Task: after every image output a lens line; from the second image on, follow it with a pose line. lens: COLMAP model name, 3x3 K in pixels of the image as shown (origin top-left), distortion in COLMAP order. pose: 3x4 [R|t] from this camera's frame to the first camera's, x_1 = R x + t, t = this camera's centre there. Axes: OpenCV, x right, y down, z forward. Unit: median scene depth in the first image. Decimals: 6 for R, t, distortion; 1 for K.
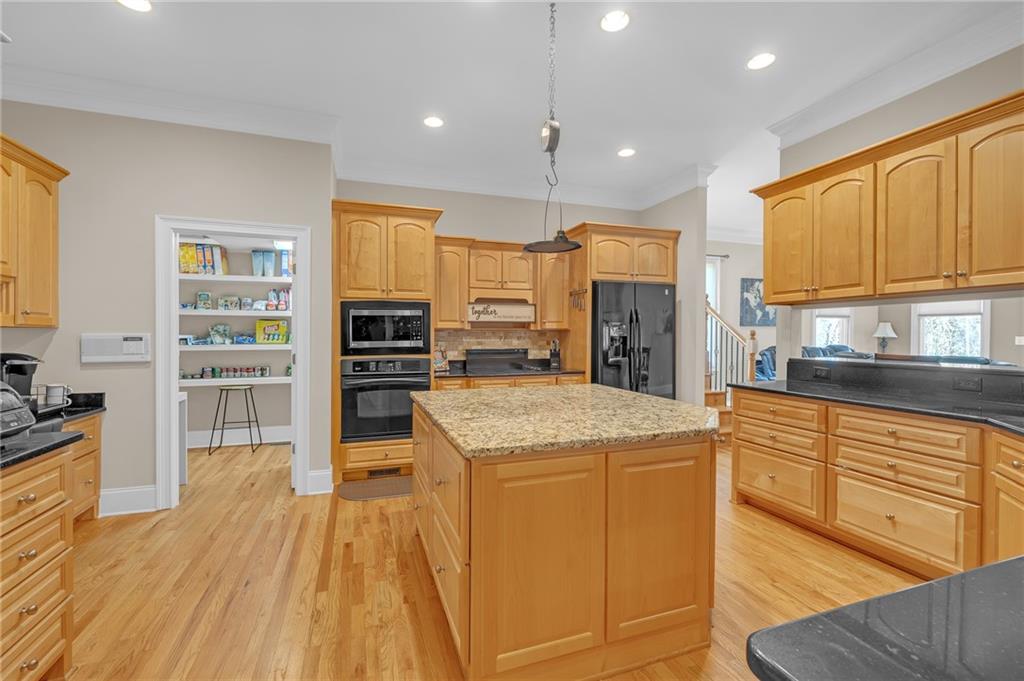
lens RADIAL K [[449.0, 0, 519.0], [0, 449.0, 336.5], [0, 0, 1]] dist [-0.000717, -0.000006]
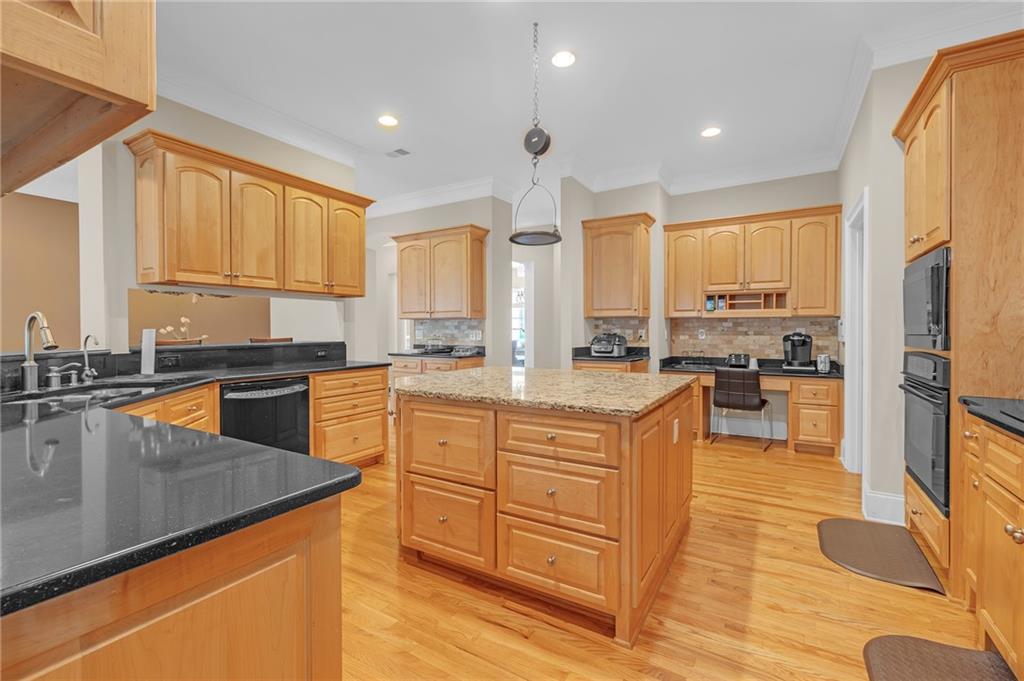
lens RADIAL K [[449.0, 0, 519.0], [0, 449.0, 336.5], [0, 0, 1]] dist [-0.000717, -0.000006]
pose [[-0.776294, 0.010819, -0.630279, 0.480792], [0.000824, 0.999869, 0.016147, 0.012017], [0.630371, 0.012015, -0.776201, 1.073979]]
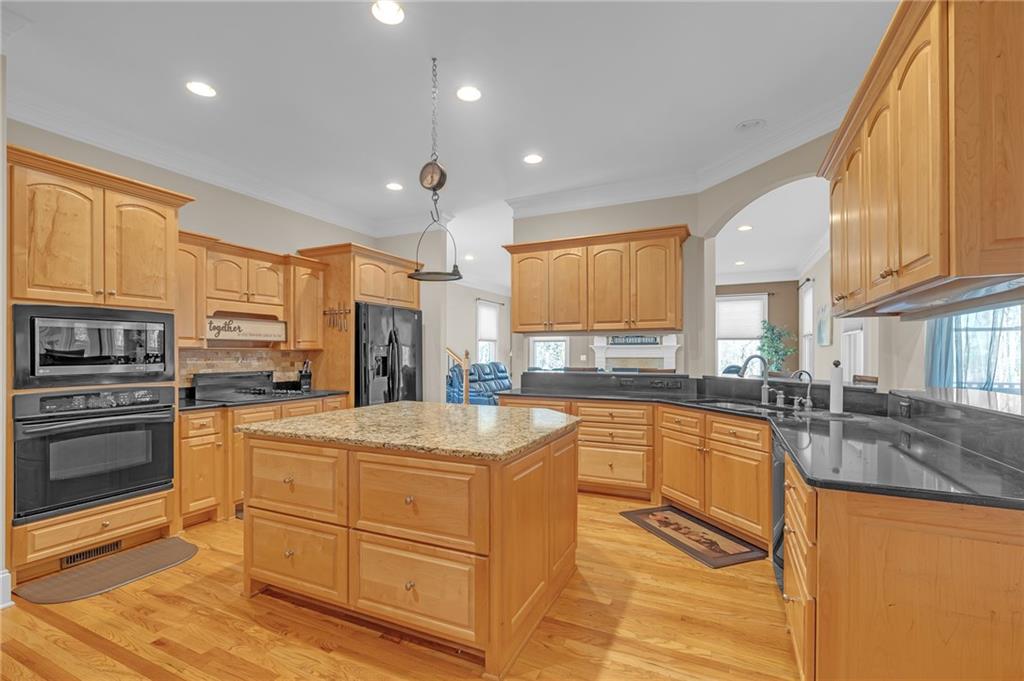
lens RADIAL K [[438.8, 0, 511.5], [0, 438.8, 353.4], [0, 0, 1]] dist [0.000889, 0.000170]
pose [[0.712665, 0.000719, 0.701504, -0.312321], [0.003677, 0.999982, -0.004760, -0.001920], [-0.701495, 0.005971, 0.712650, 0.053879]]
